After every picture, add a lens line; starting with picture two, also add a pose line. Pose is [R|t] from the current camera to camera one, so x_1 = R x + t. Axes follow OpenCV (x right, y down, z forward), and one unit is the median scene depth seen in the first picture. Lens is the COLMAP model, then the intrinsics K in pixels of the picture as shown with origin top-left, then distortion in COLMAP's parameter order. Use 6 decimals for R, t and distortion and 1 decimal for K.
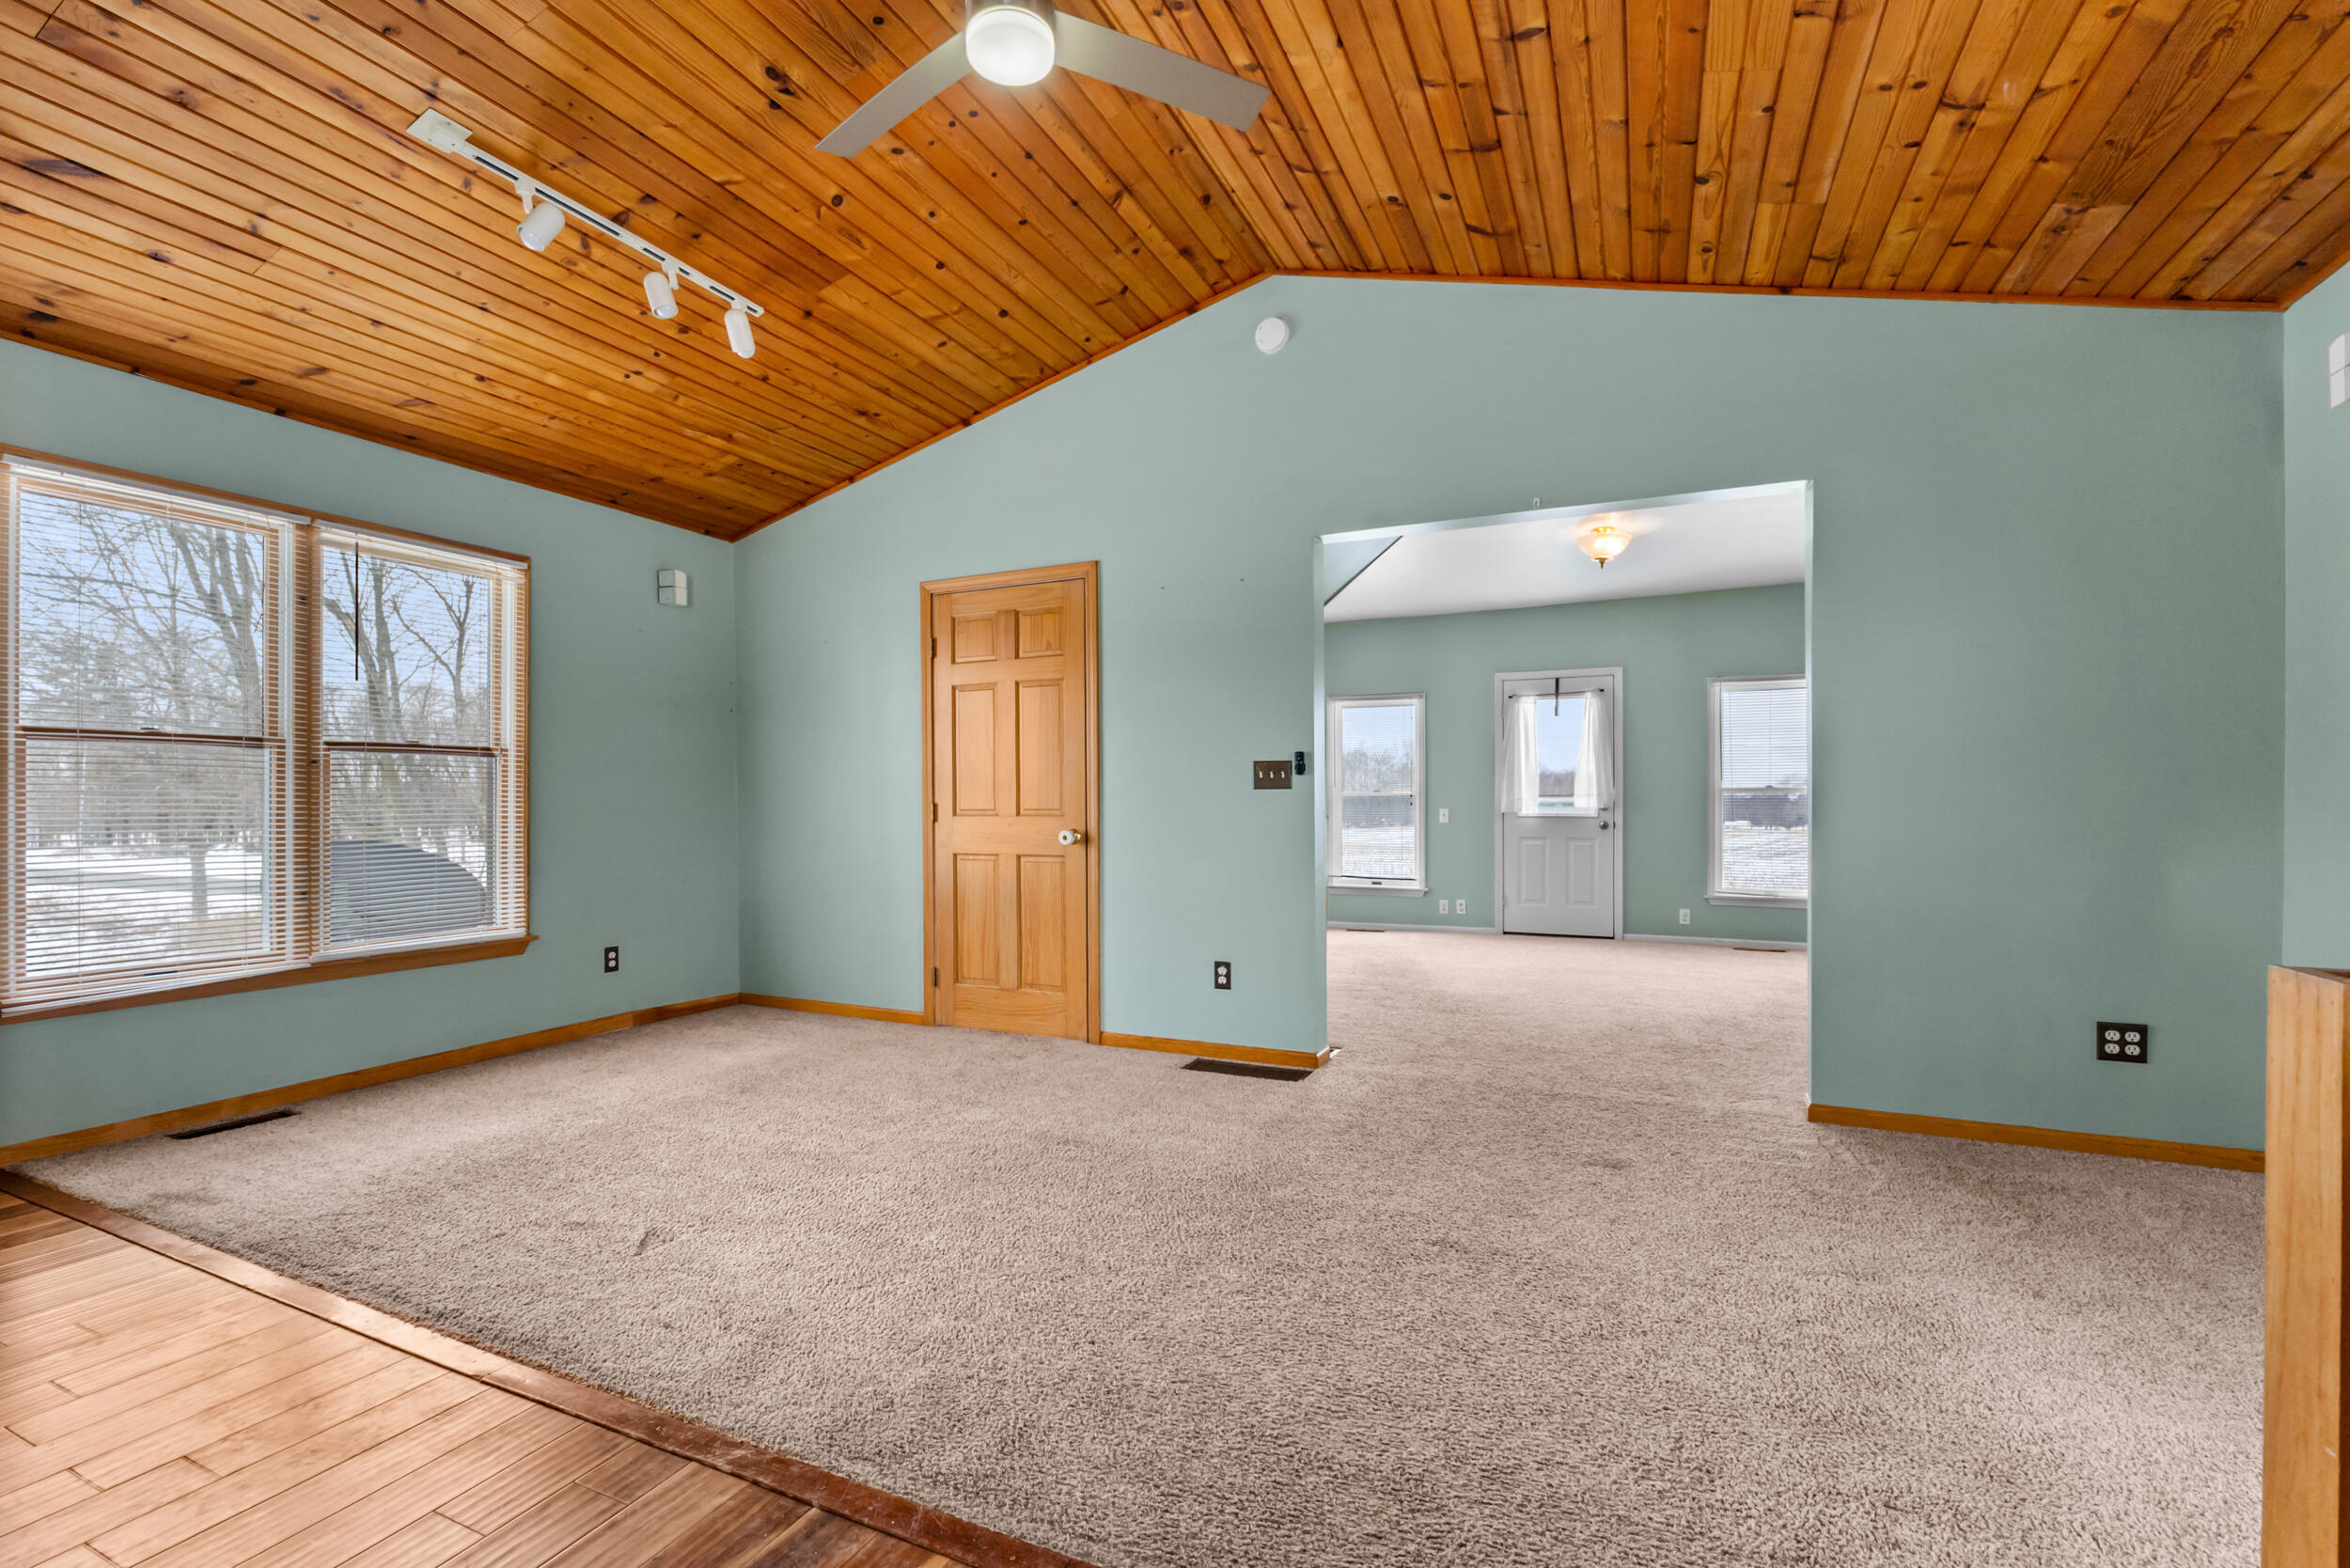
lens RADIAL K [[1035.6, 0, 1175.0], [0, 1035.6, 784.0], [0, 0, 1]] dist [-0.001766, -0.000376]
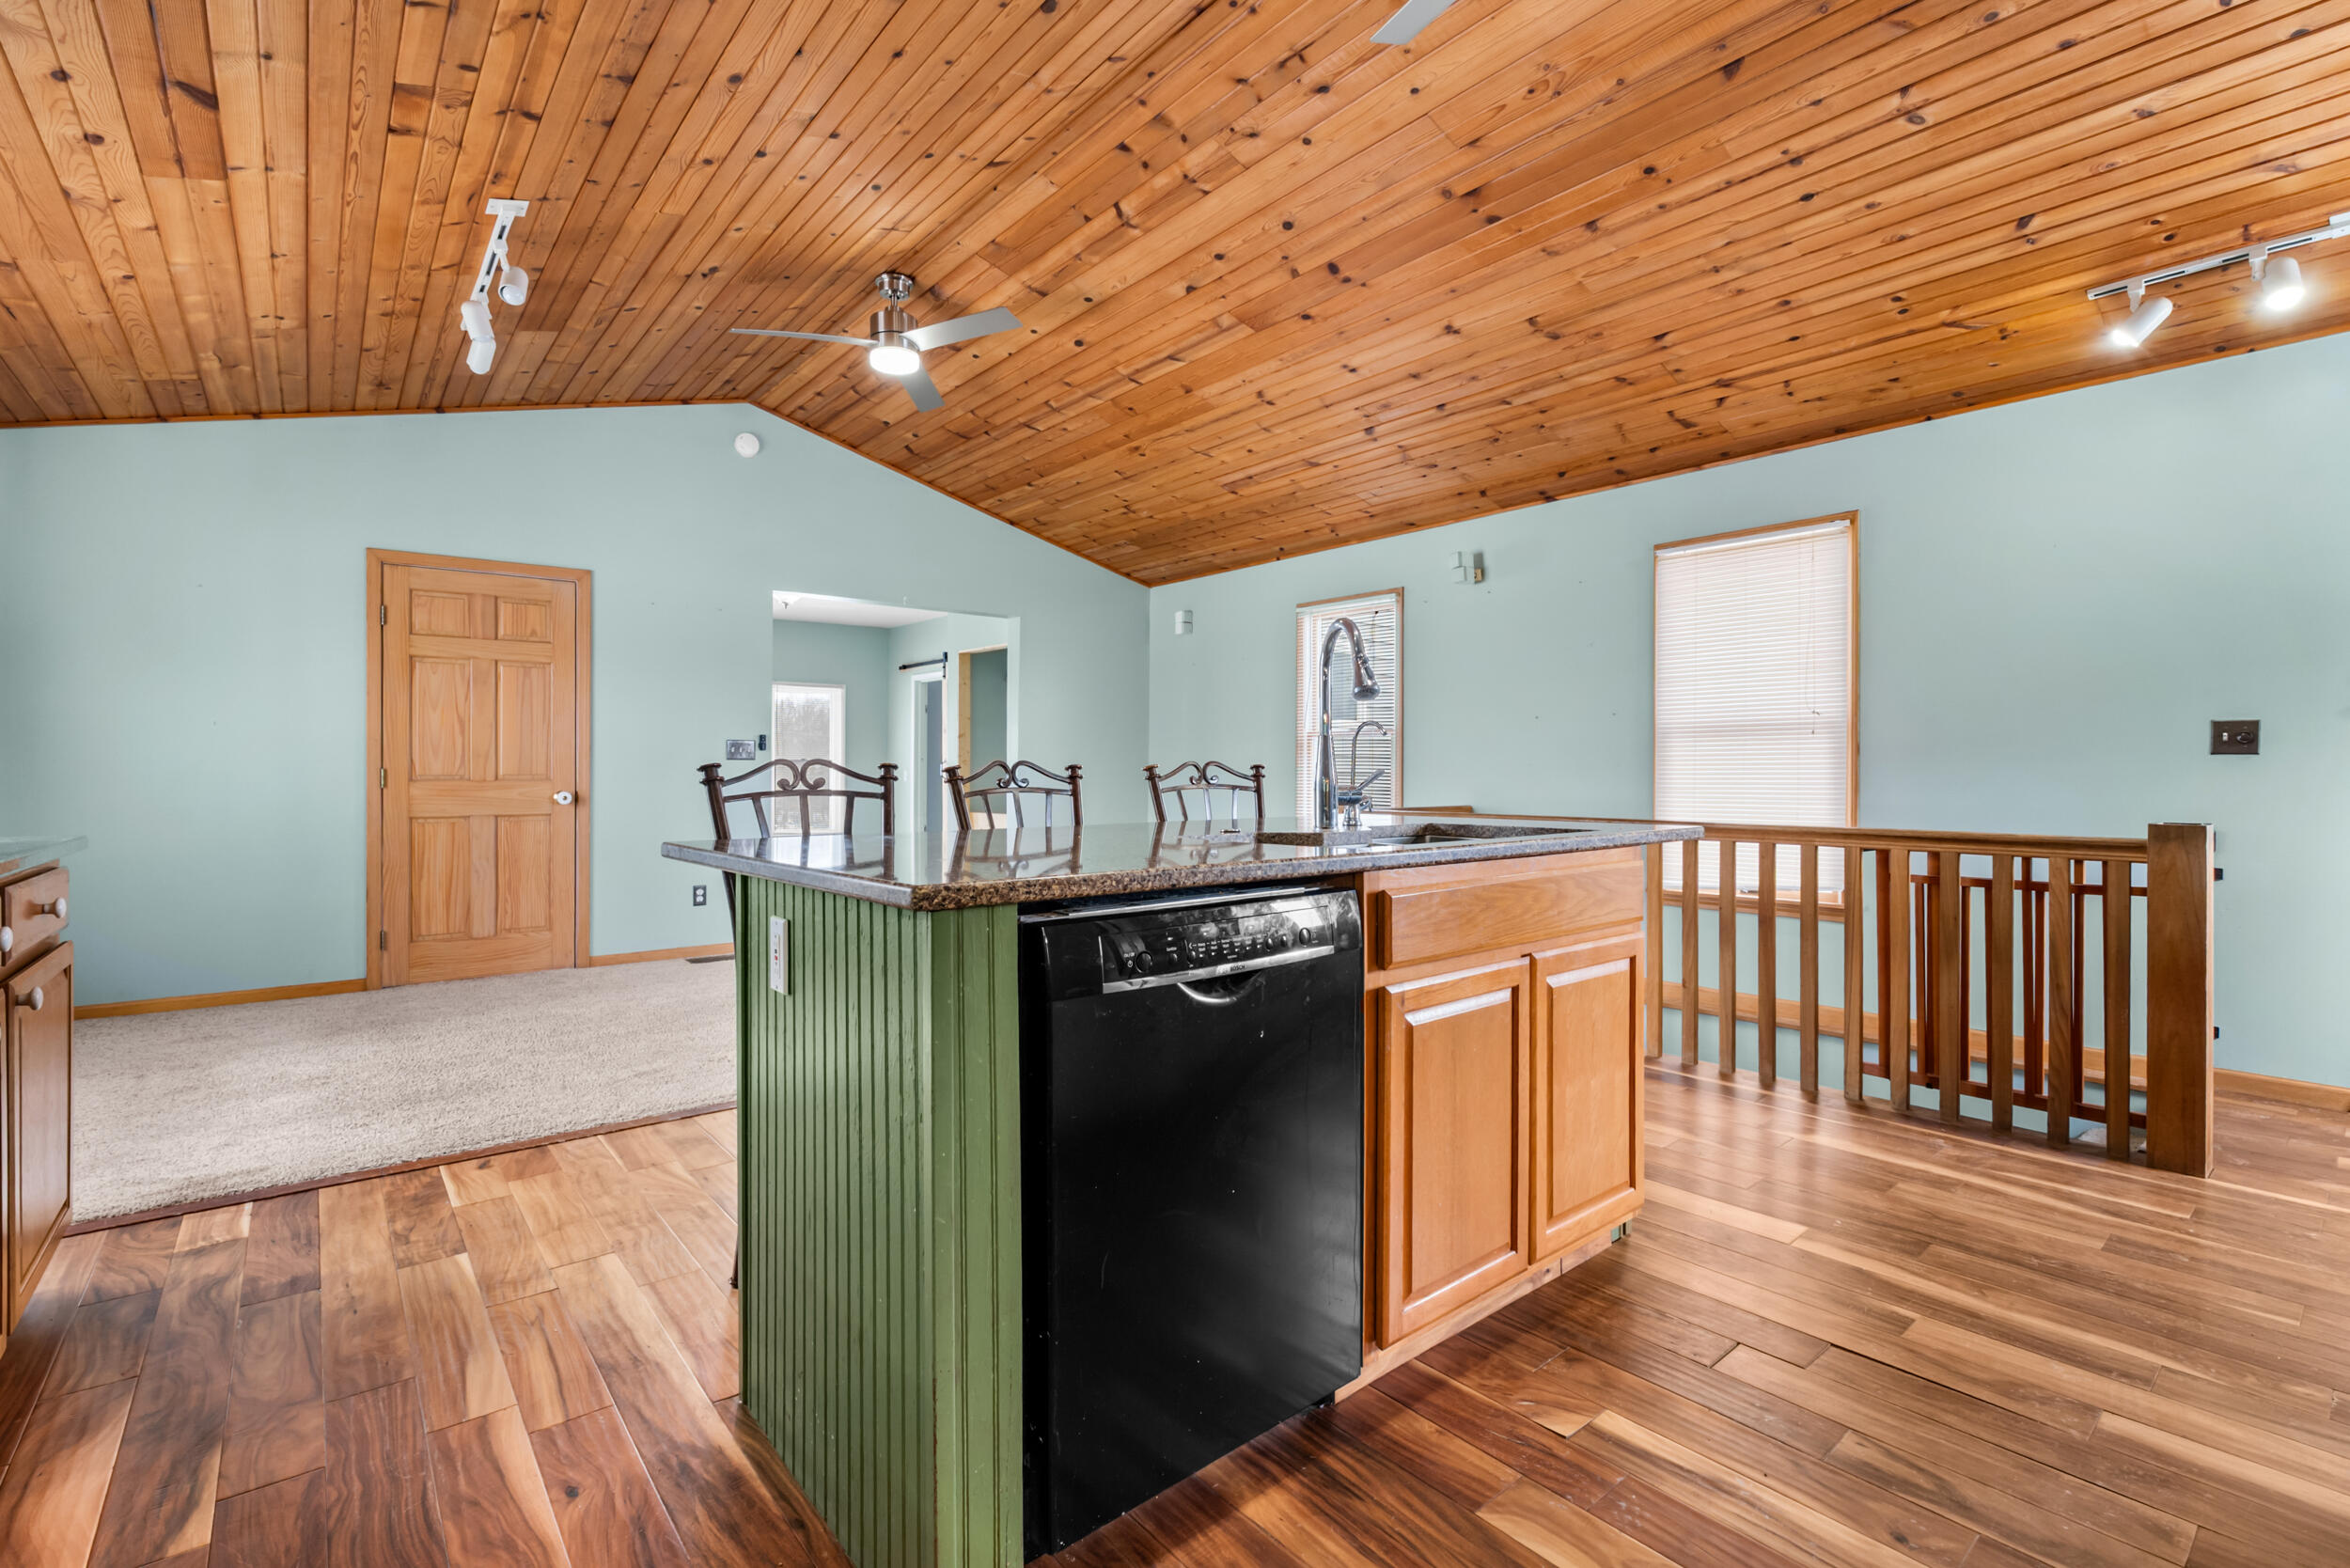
lens RADIAL K [[1034.8, 0, 1124.7], [0, 1034.8, 760.3], [0, 0, 1]] dist [0.002397, 0.000534]
pose [[0.454845, 0.009663, 0.890518, -0.921569], [-0.018659, 0.999825, -0.001318, -0.003354], [-0.890375, -0.016017, 0.454946, -0.123058]]
